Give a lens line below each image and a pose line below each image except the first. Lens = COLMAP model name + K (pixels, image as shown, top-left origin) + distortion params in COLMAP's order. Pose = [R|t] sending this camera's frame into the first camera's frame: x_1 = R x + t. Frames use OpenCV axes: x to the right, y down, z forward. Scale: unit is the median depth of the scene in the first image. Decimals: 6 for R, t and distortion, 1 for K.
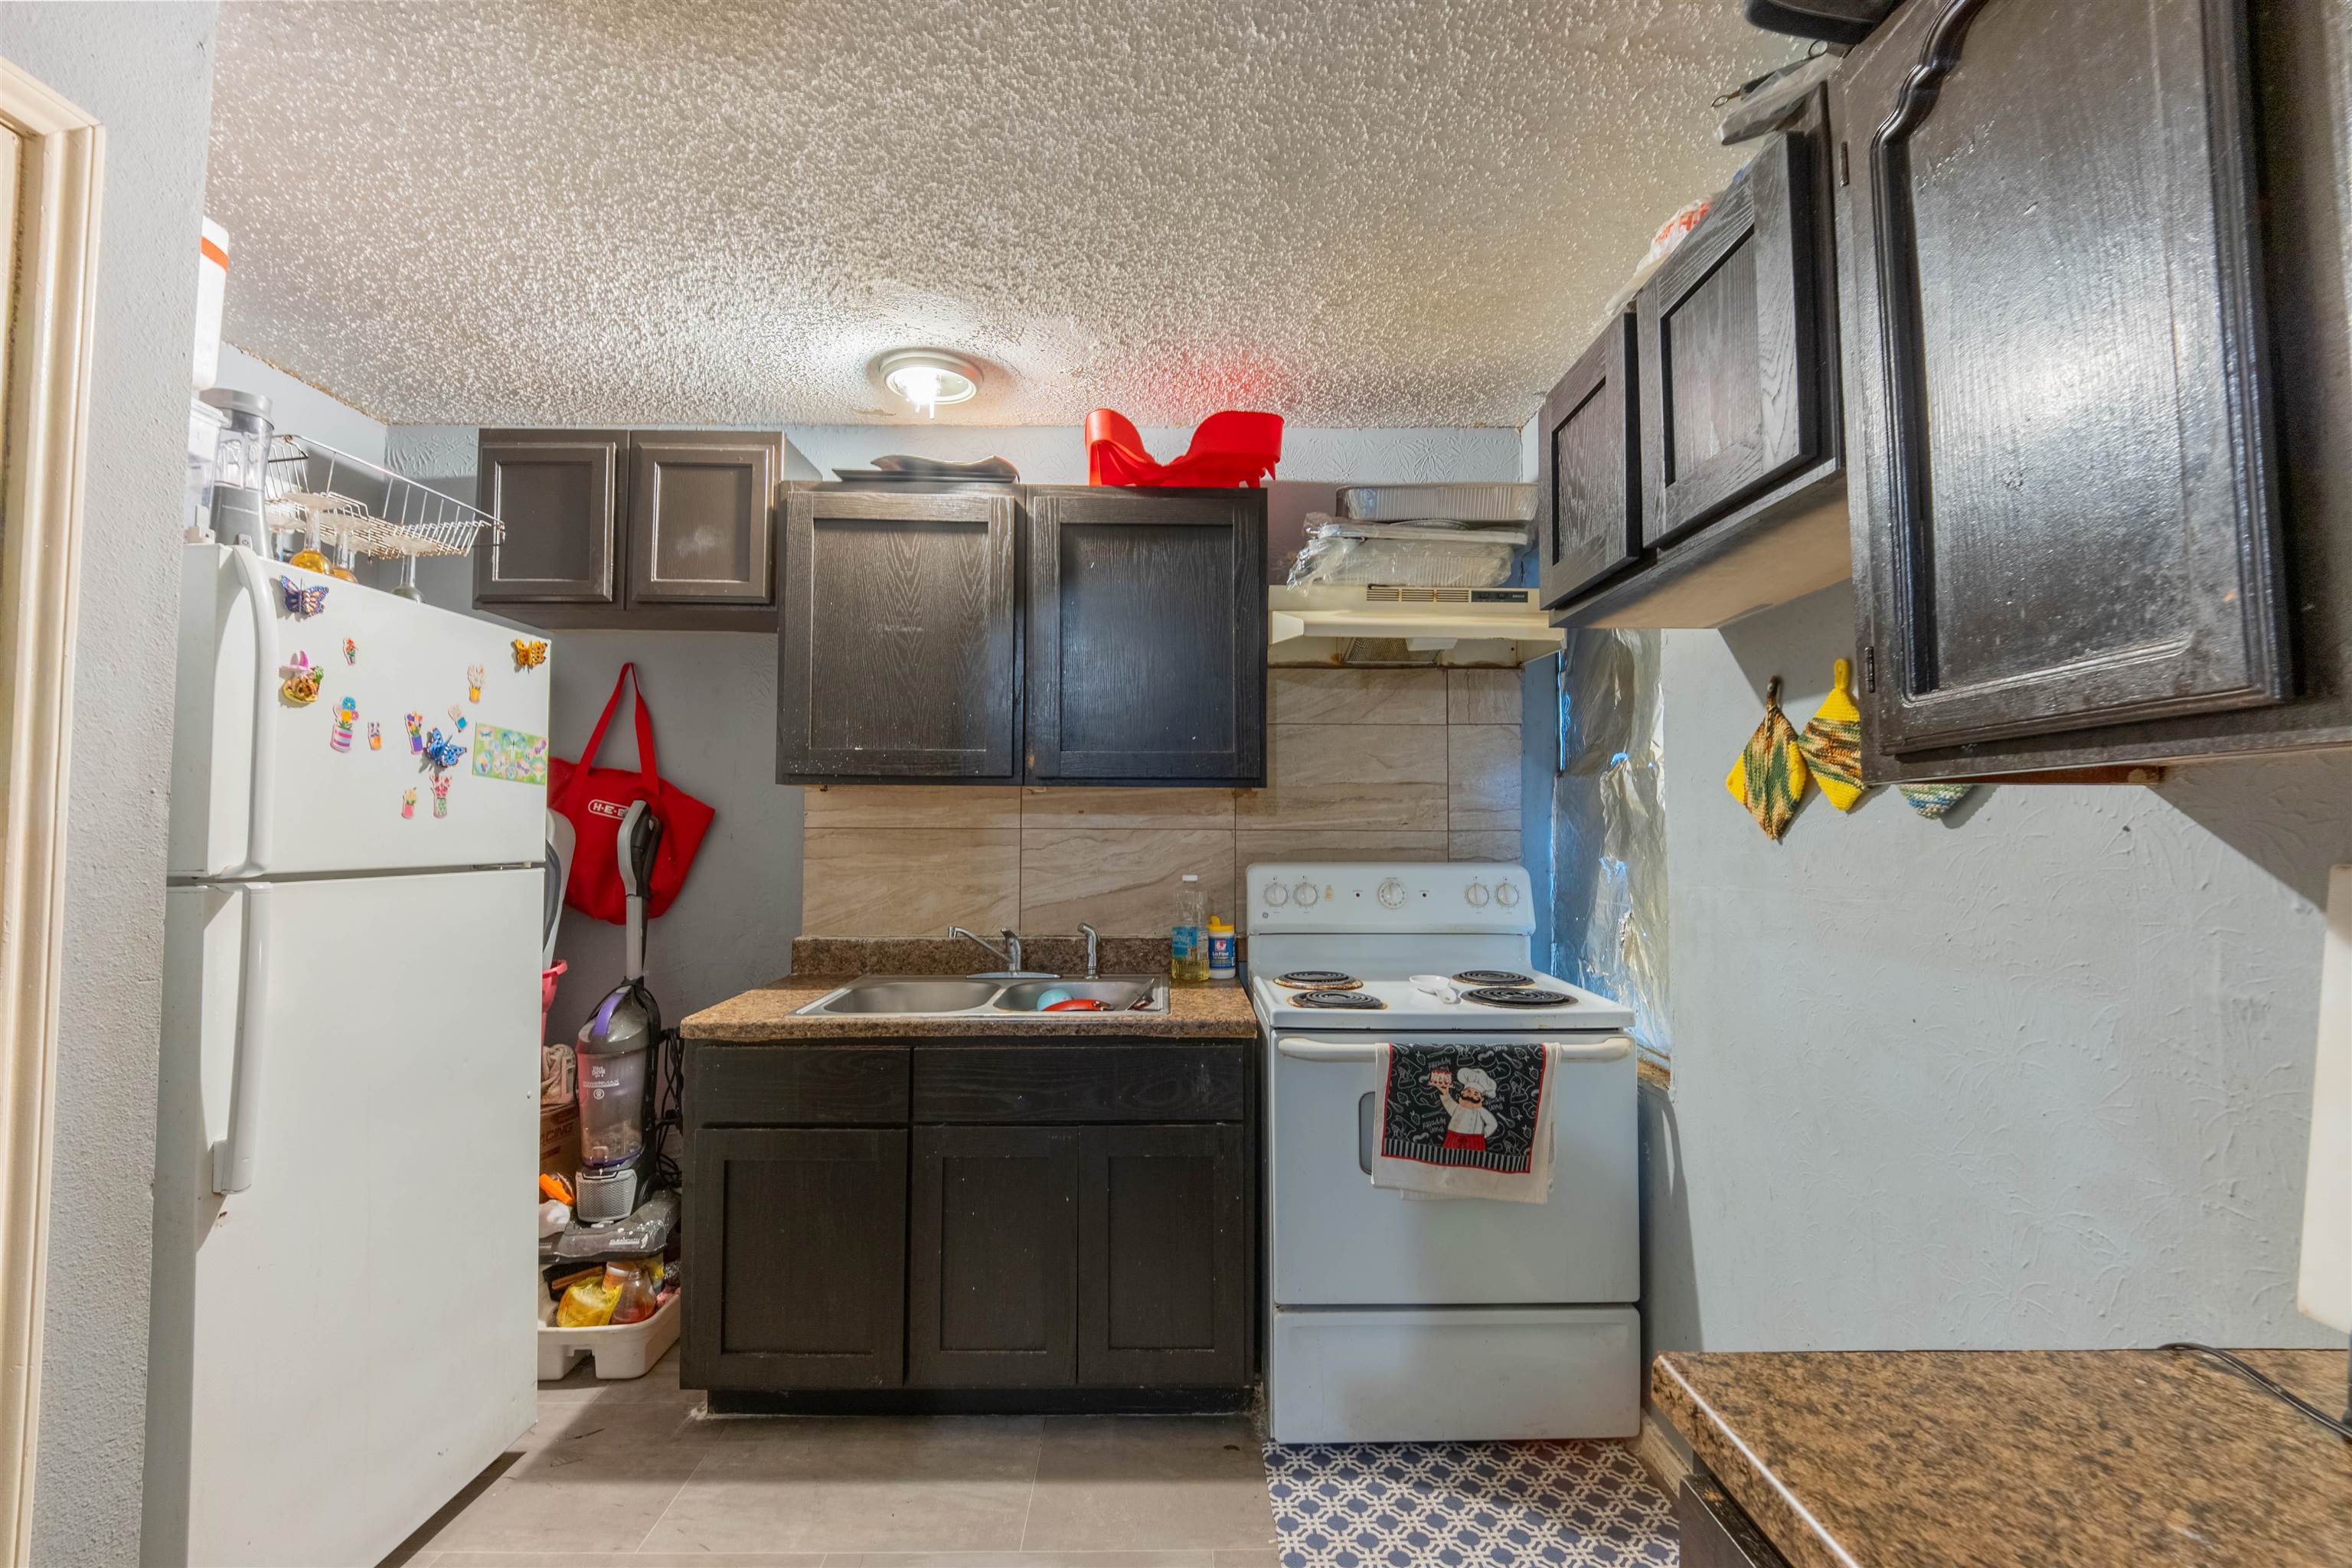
lens RADIAL K [[979.4, 0, 1178.4], [0, 979.4, 789.6], [0, 0, 1]] dist [-0.016634, 0.000079]
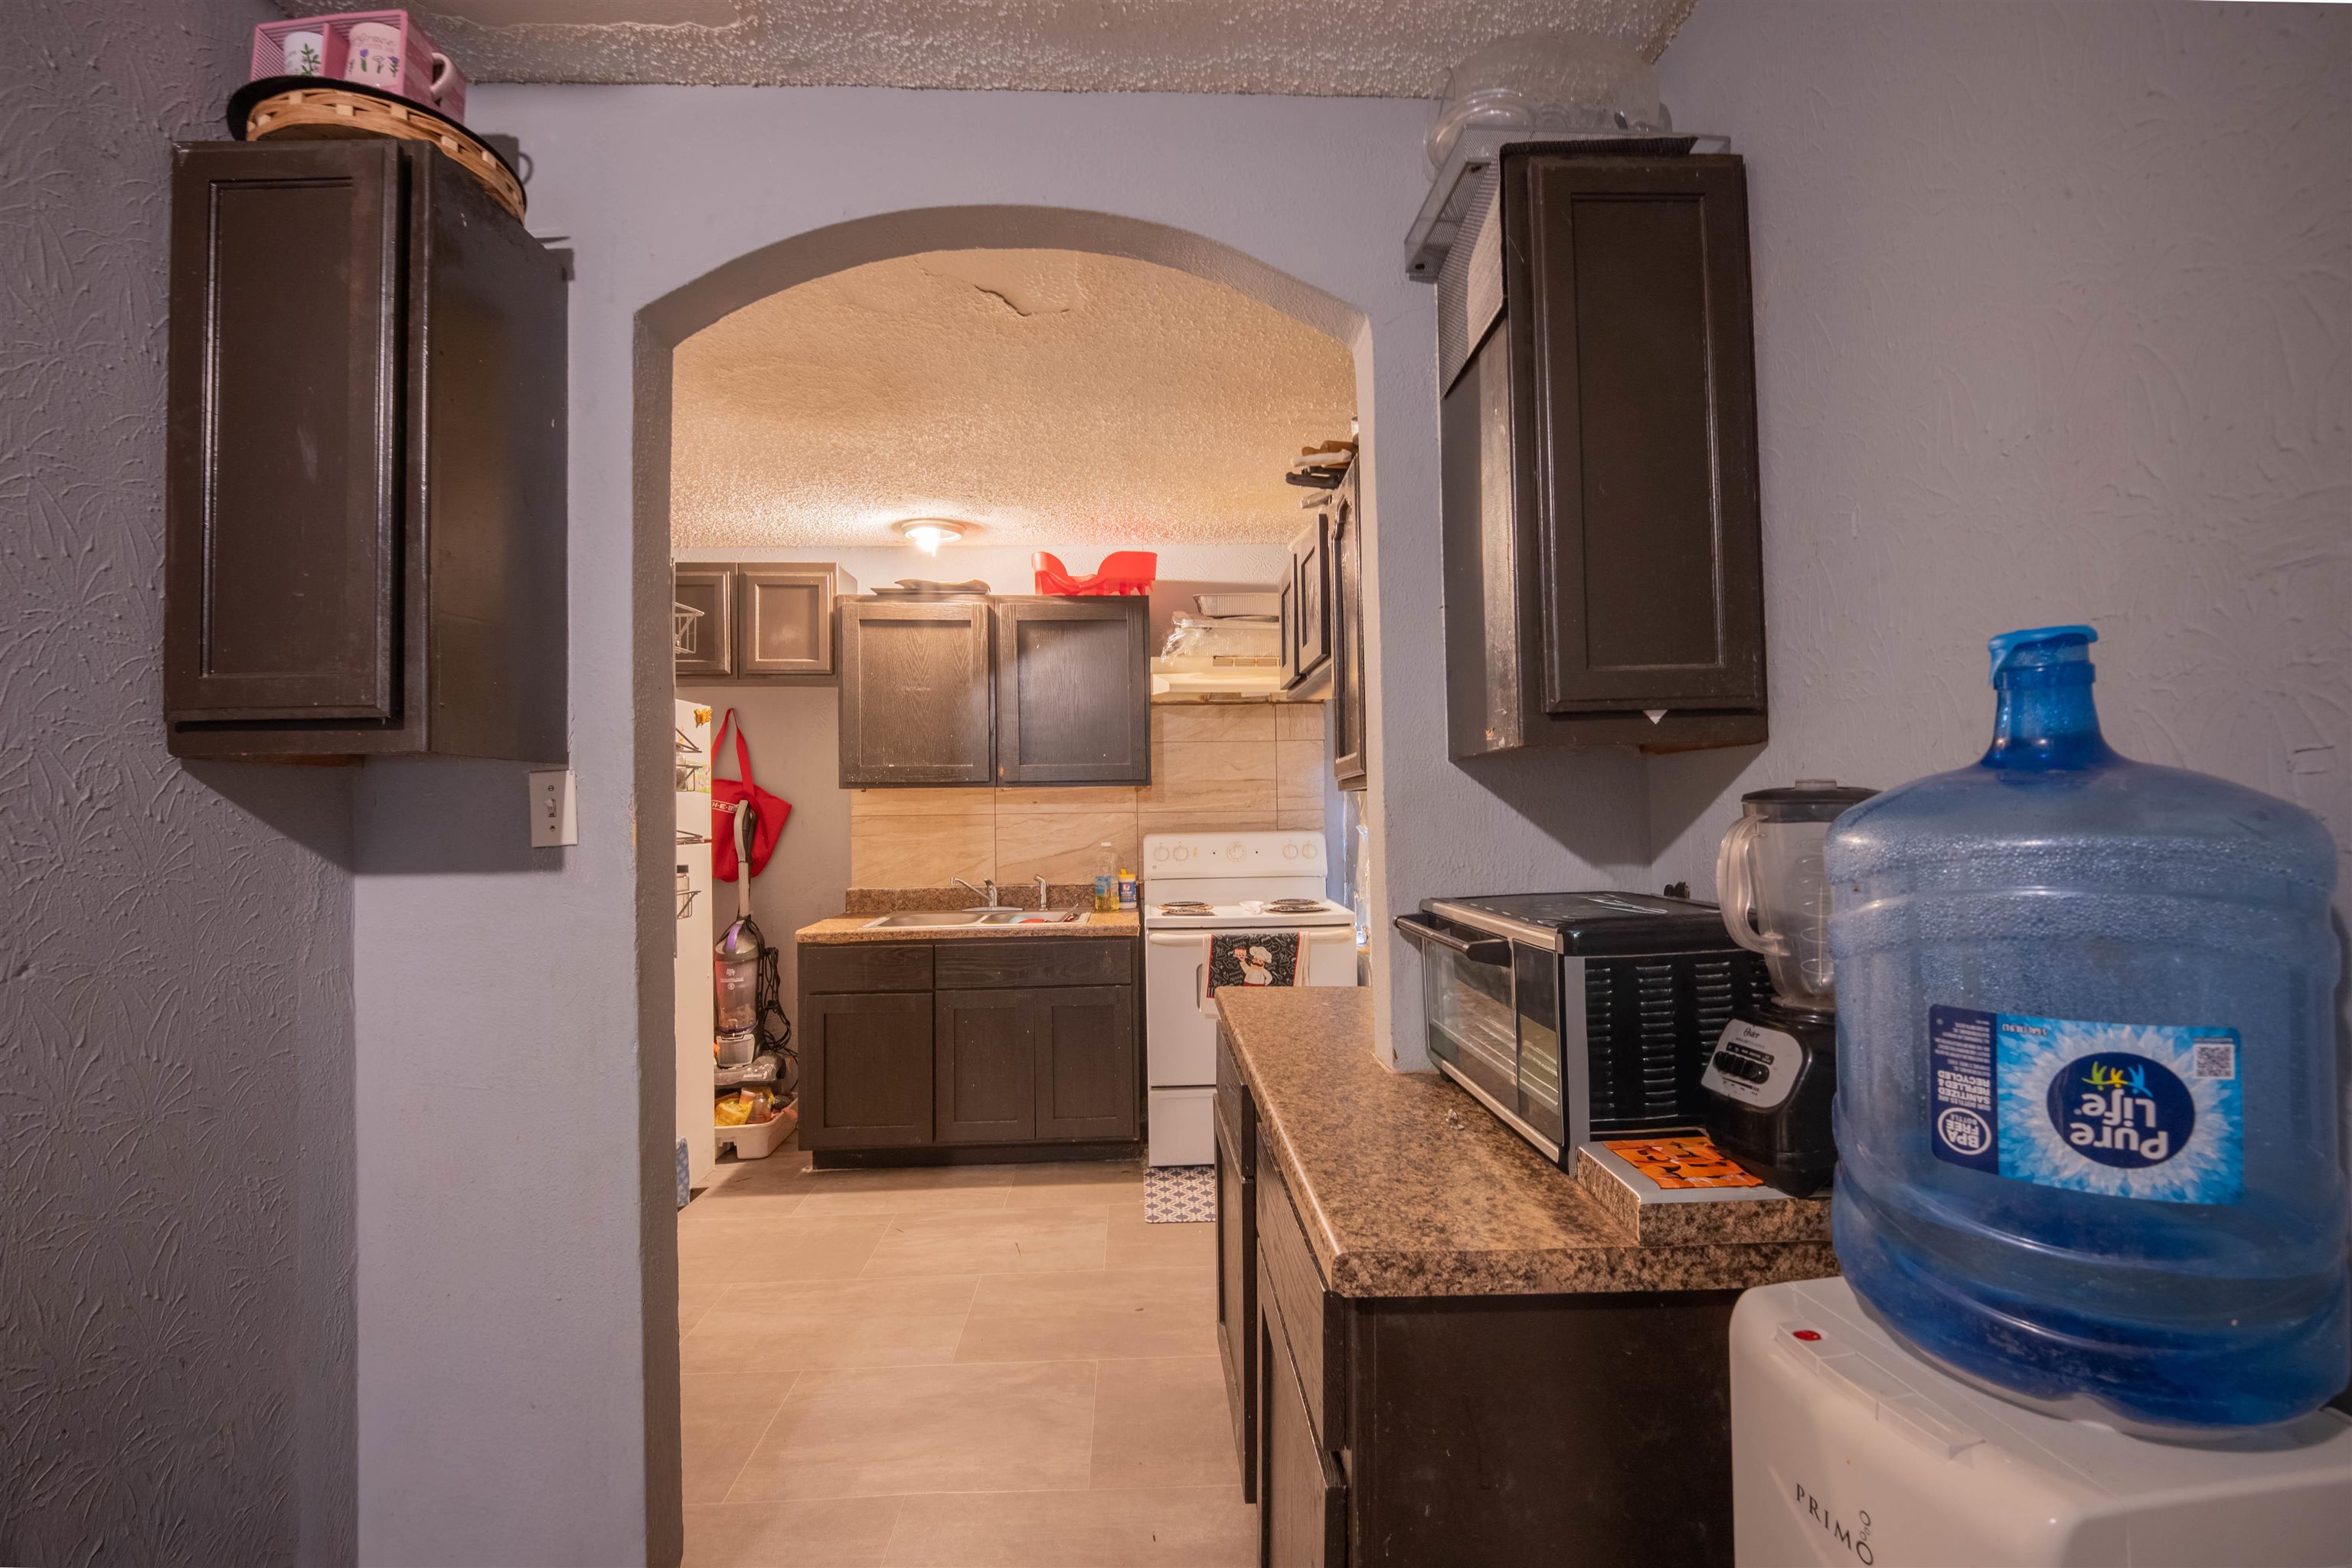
lens RADIAL K [[979.4, 0, 1181.7], [0, 979.4, 789.4], [0, 0, 1]] dist [-0.016634, 0.000079]
pose [[0.999305, -0.016385, 0.033482, 0.088081], [0.015752, 0.999694, 0.019086, -0.025791], [-0.033784, -0.018545, 0.999257, -0.594844]]
